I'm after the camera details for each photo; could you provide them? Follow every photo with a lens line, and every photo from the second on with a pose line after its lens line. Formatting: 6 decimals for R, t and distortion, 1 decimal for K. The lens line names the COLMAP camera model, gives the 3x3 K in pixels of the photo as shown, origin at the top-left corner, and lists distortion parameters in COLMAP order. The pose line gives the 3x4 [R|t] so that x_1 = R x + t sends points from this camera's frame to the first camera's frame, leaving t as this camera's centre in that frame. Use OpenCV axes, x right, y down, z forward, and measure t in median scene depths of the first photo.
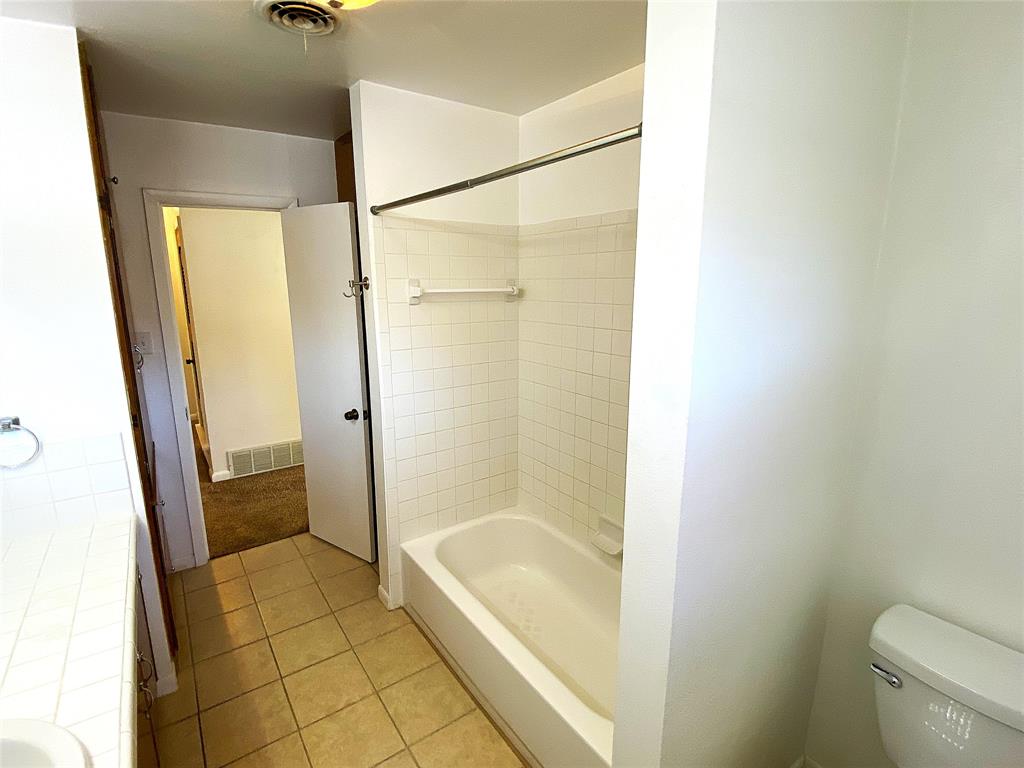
lens RADIAL K [[502.4, 0, 512.3], [0, 502.4, 383.2], [0, 0, 1]] dist [0.003062, -0.001086]
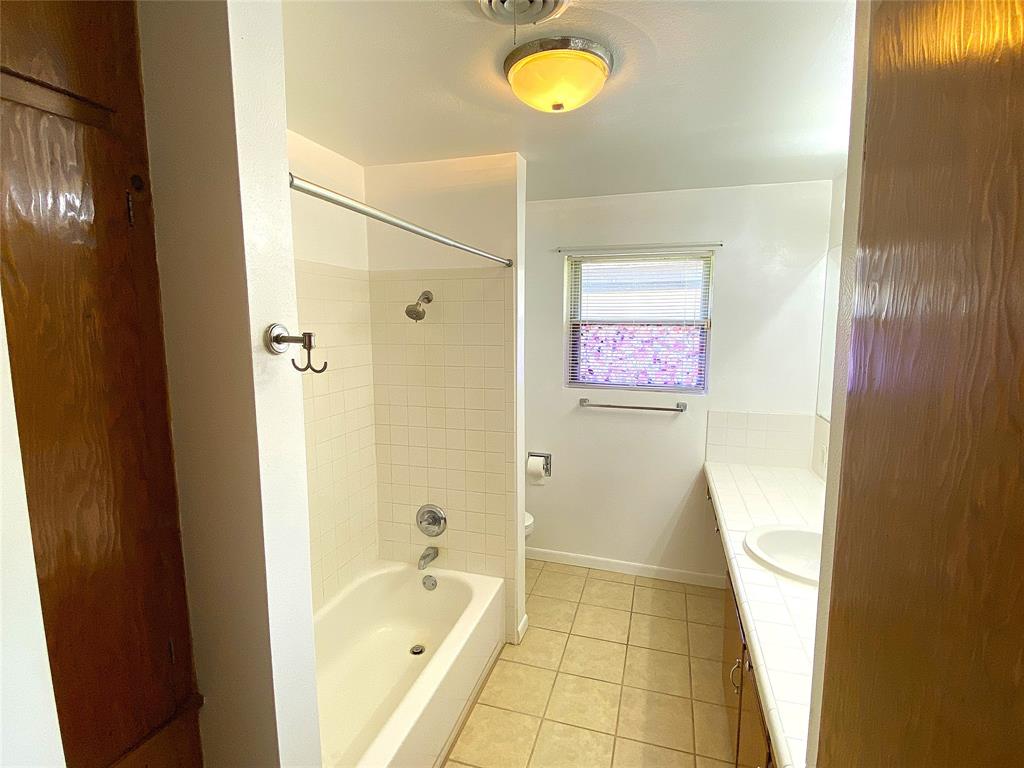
lens RADIAL K [[502.4, 0, 511.8], [0, 502.4, 383.2], [0, 0, 1]] dist [0.003062, -0.001086]
pose [[-0.607027, -0.091226, 0.789428, -0.915510], [0.173369, 0.954259, 0.243585, -0.284859], [-0.775540, 0.284725, -0.563445, 1.356654]]
